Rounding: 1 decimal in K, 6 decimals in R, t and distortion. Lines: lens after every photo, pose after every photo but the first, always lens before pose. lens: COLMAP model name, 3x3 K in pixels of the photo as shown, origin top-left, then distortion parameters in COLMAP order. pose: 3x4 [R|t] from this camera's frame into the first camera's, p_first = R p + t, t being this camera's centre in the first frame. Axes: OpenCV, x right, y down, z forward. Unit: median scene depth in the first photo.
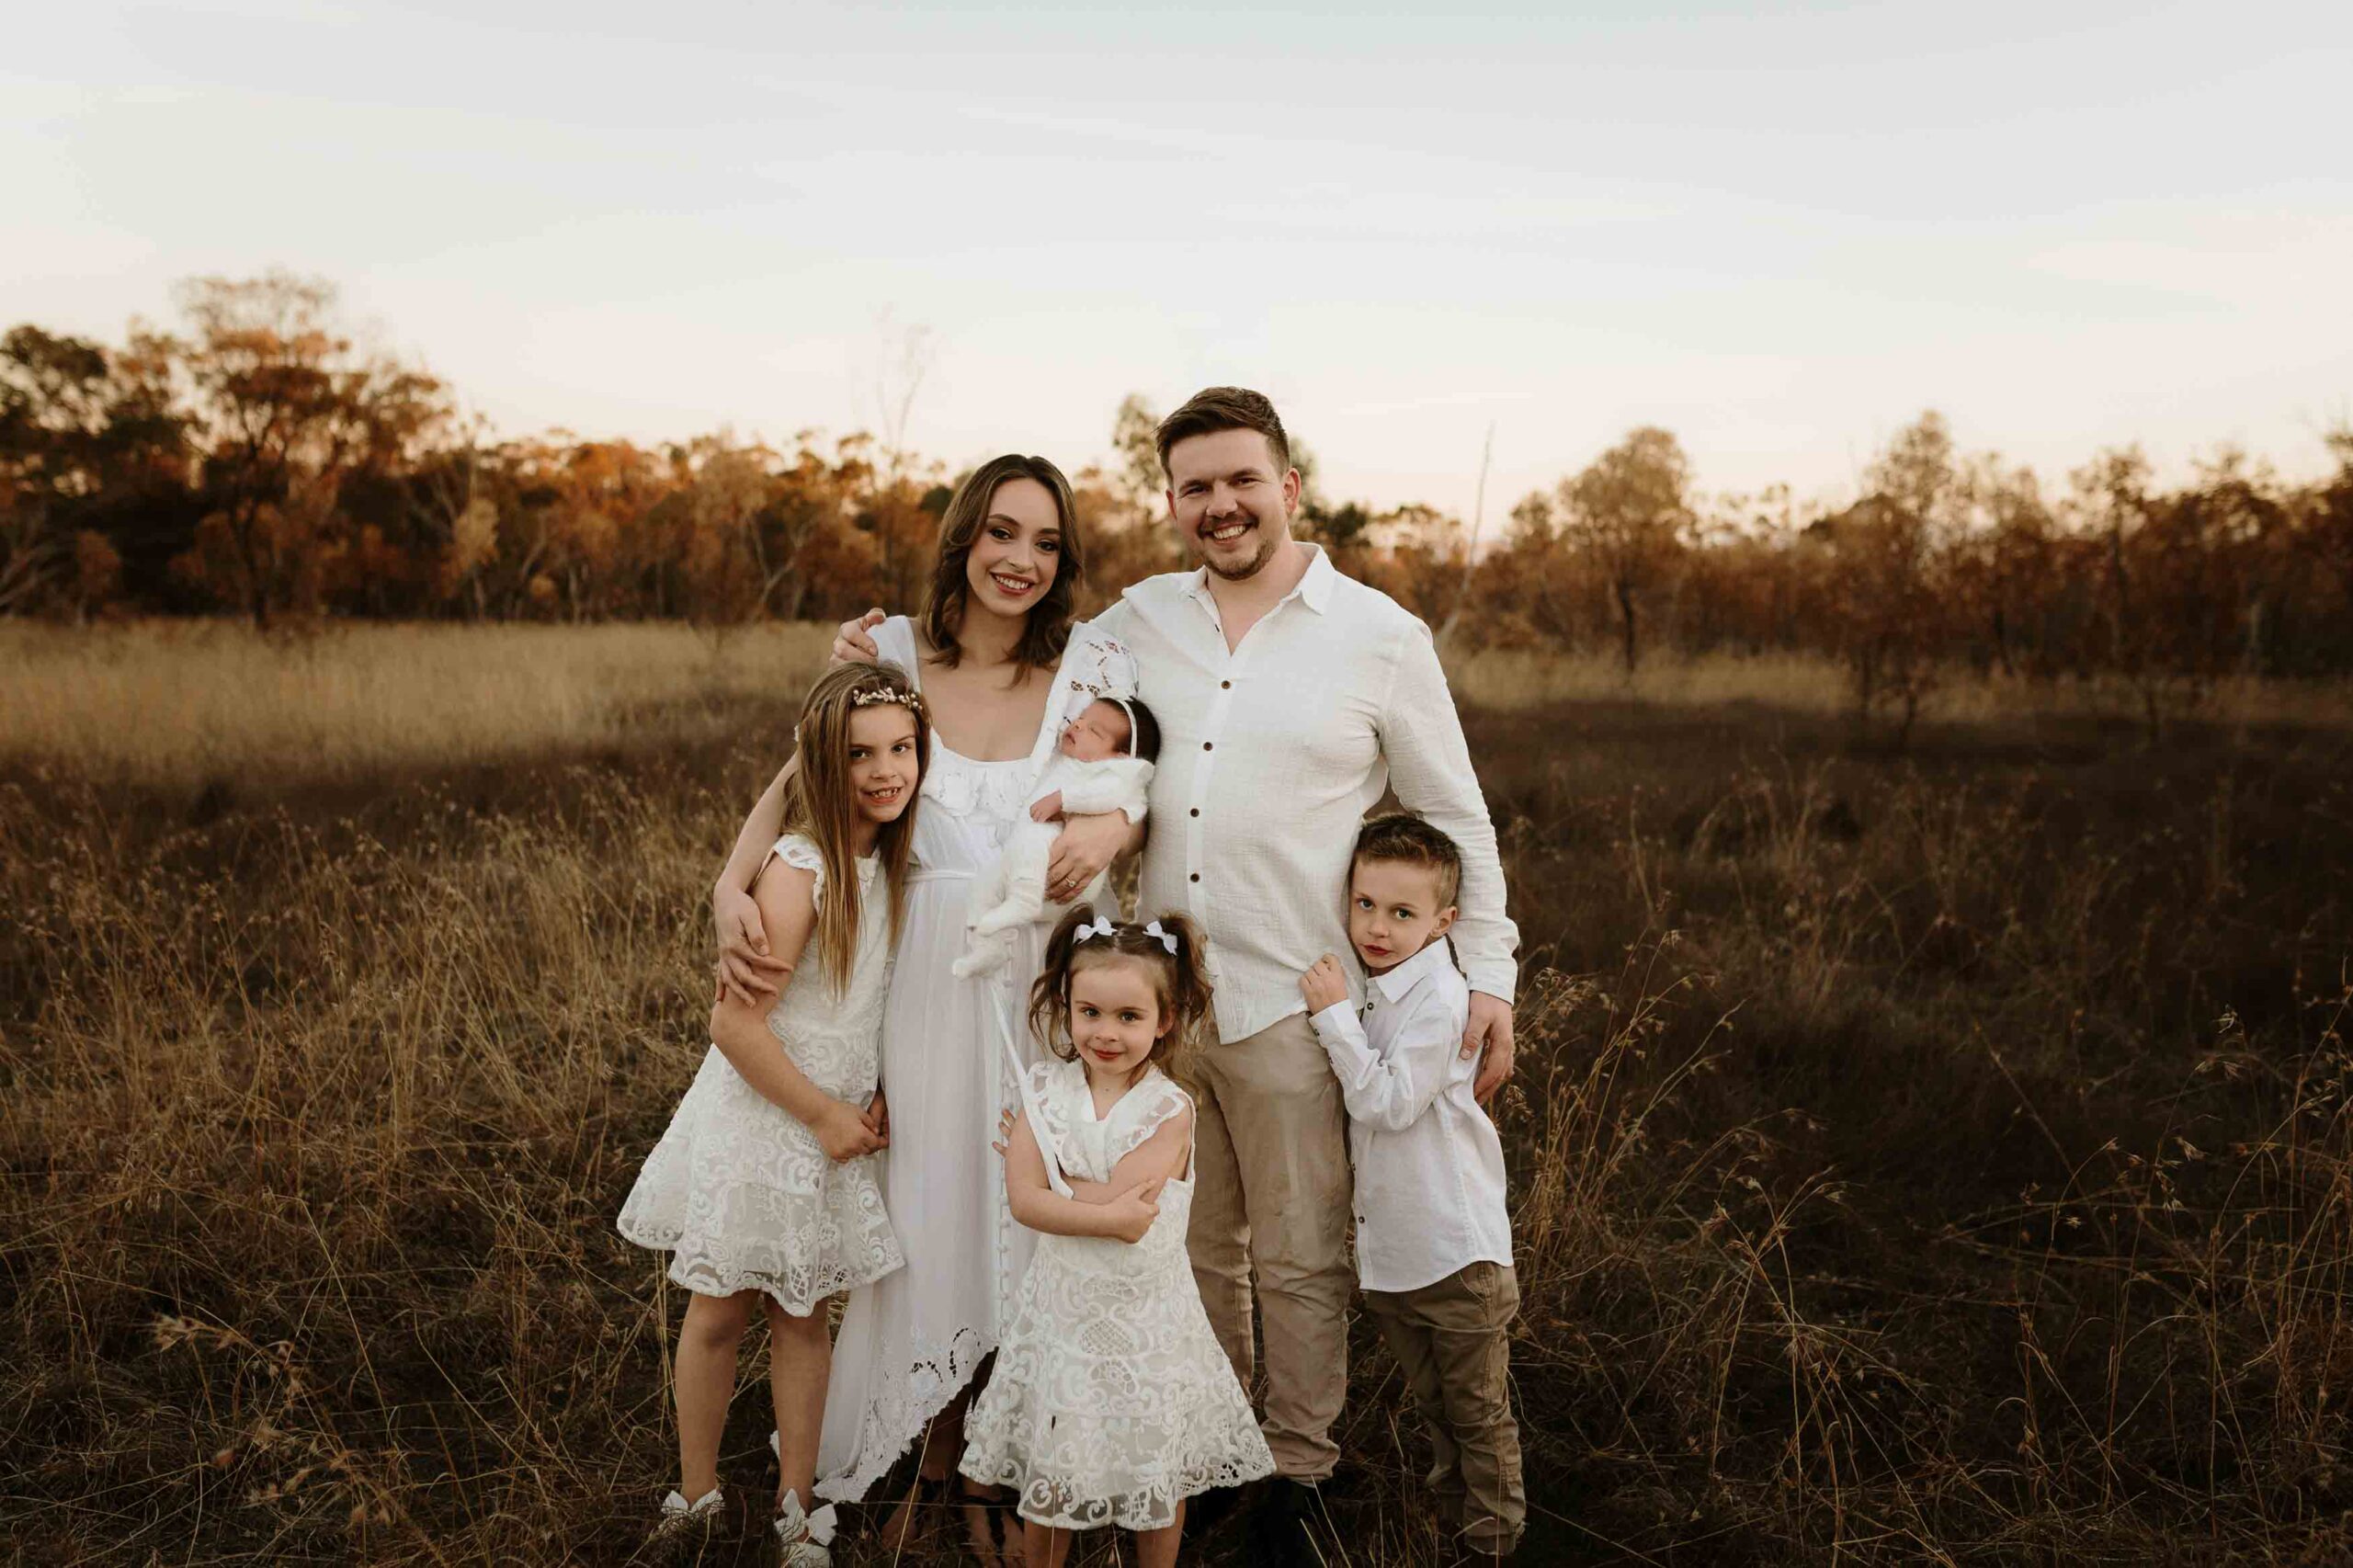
lens RADIAL K [[2328.8, 0, 1175.4], [0, 2328.8, 713.0], [0, 0, 1]] dist [-0.007276, -0.000663]
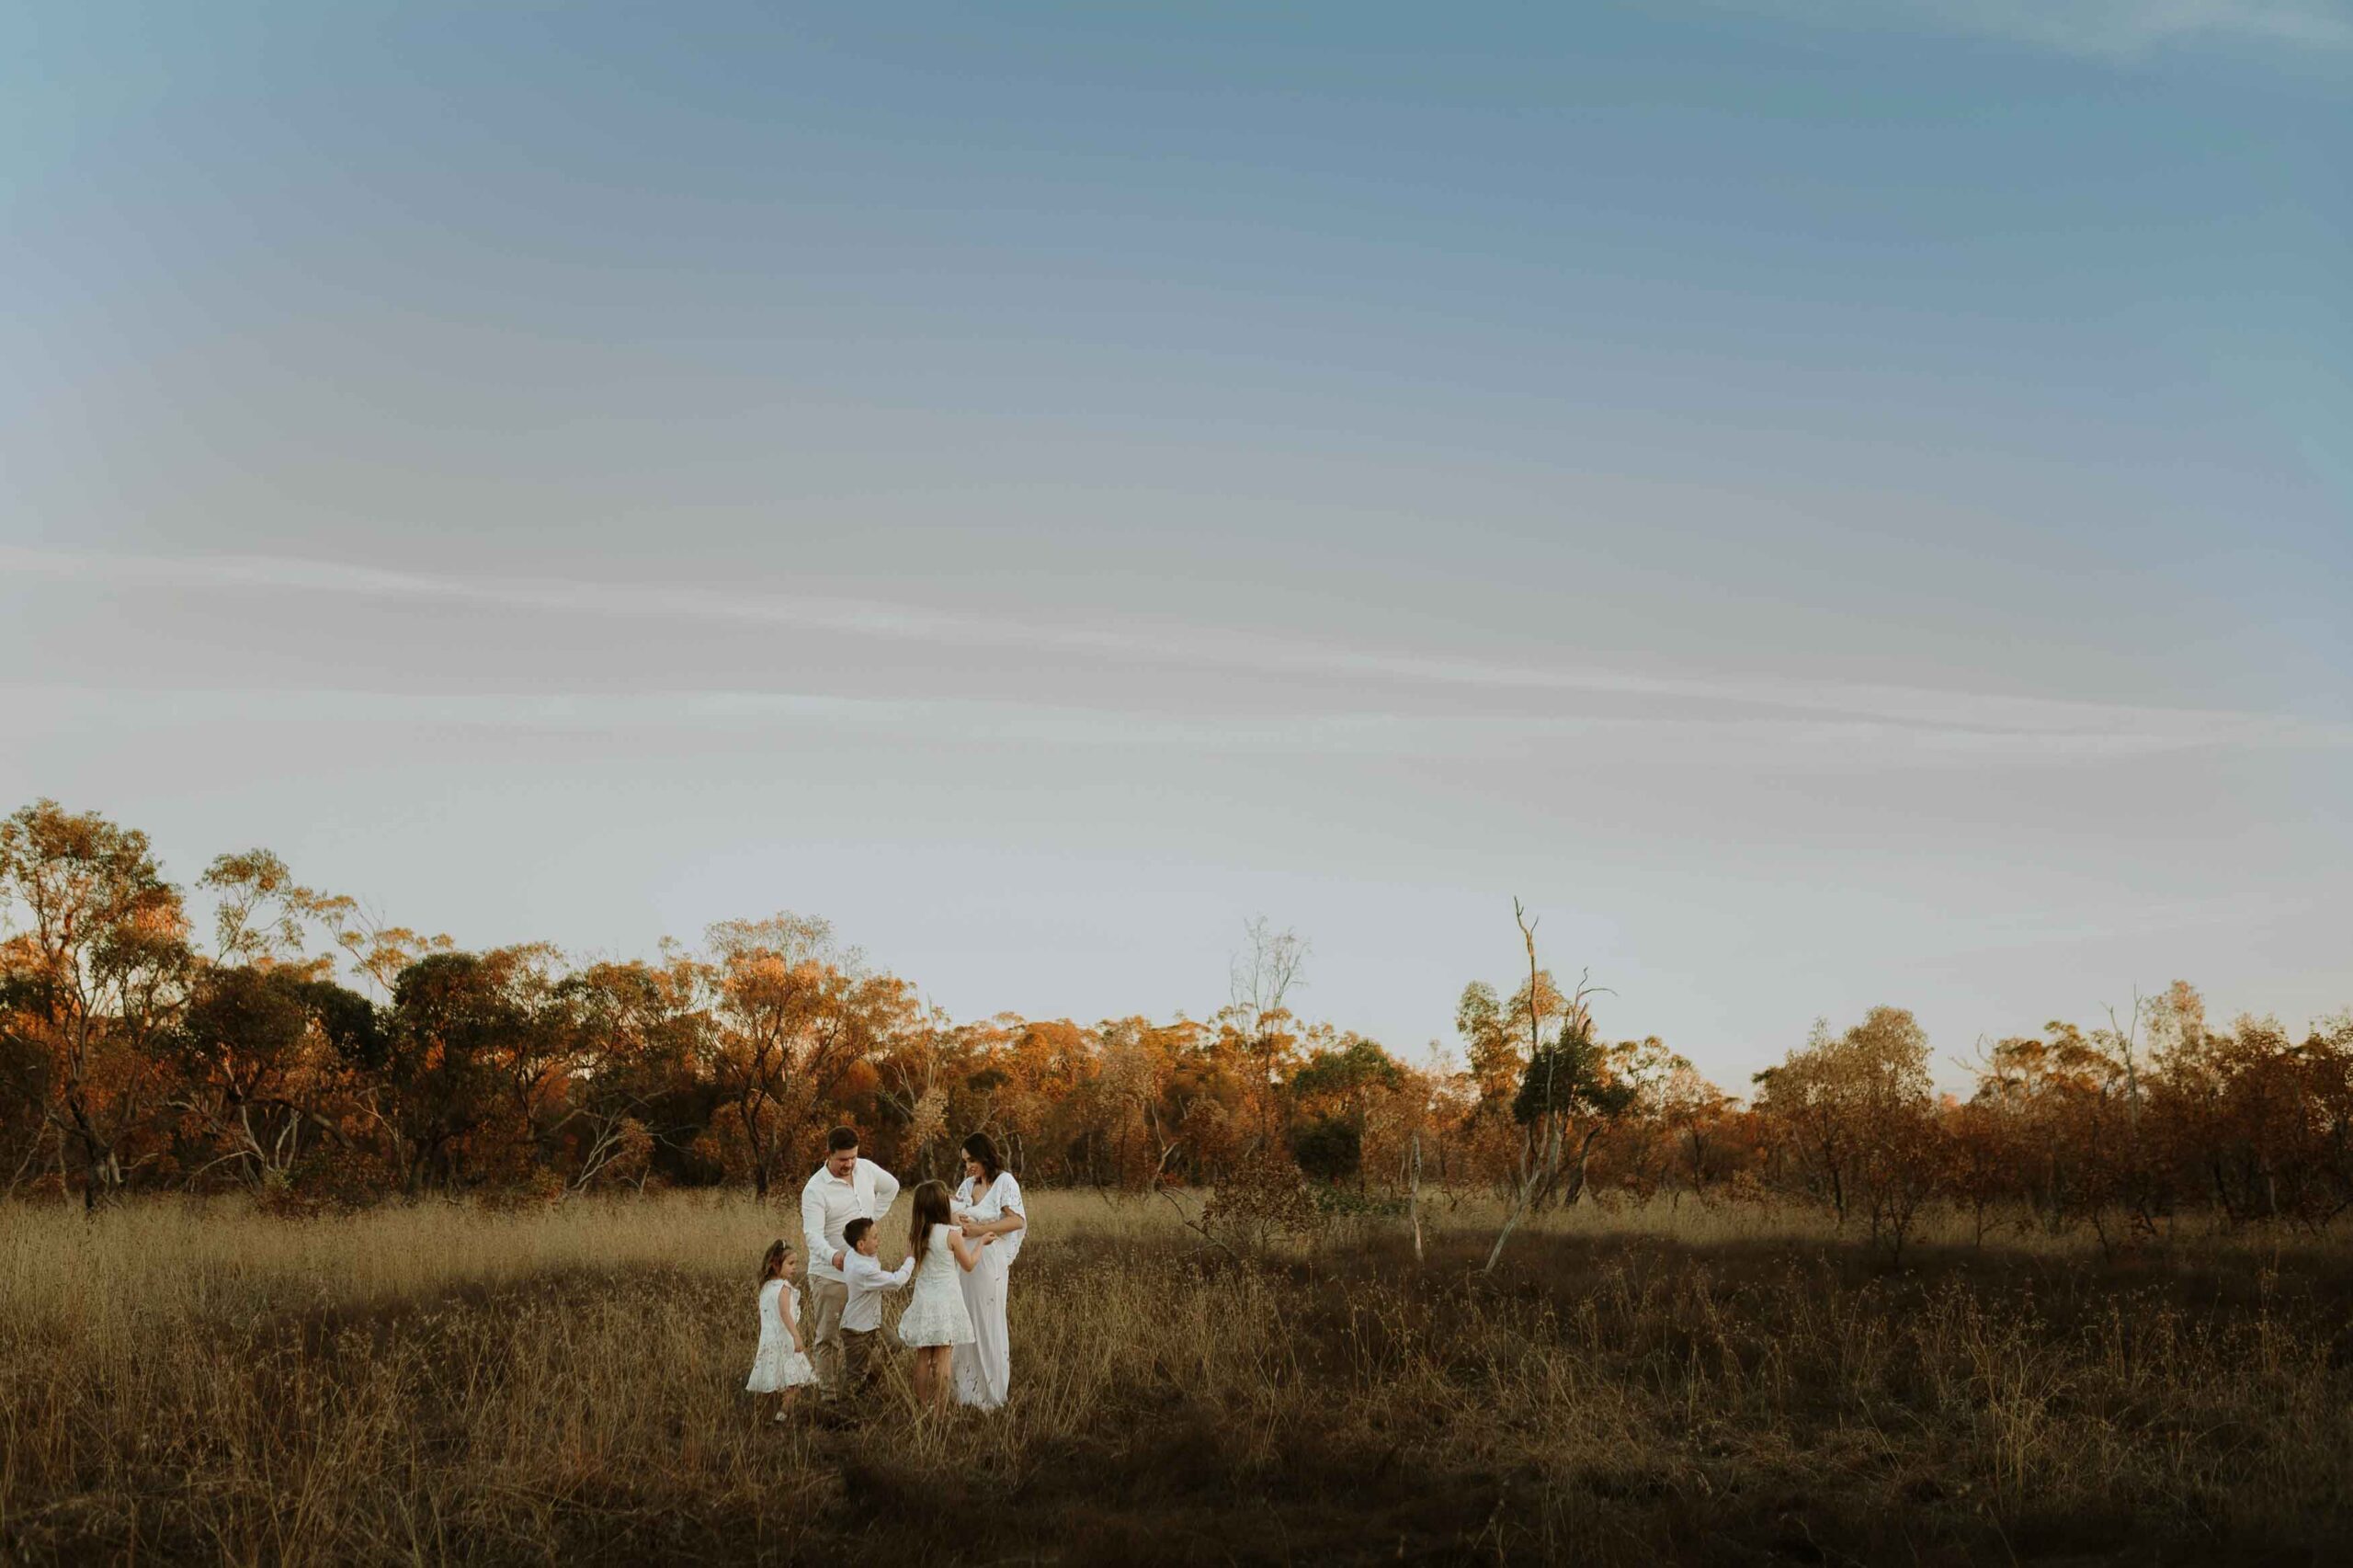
lens RADIAL K [[2328.8, 0, 1175.4], [0, 2328.8, 713.0], [0, 0, 1]] dist [-0.007276, -0.000663]
pose [[0.981603, -0.049305, -0.184460, 0.046731], [0.004080, 0.971279, -0.237908, 0.006611], [0.190892, 0.232778, 0.953611, -0.142927]]
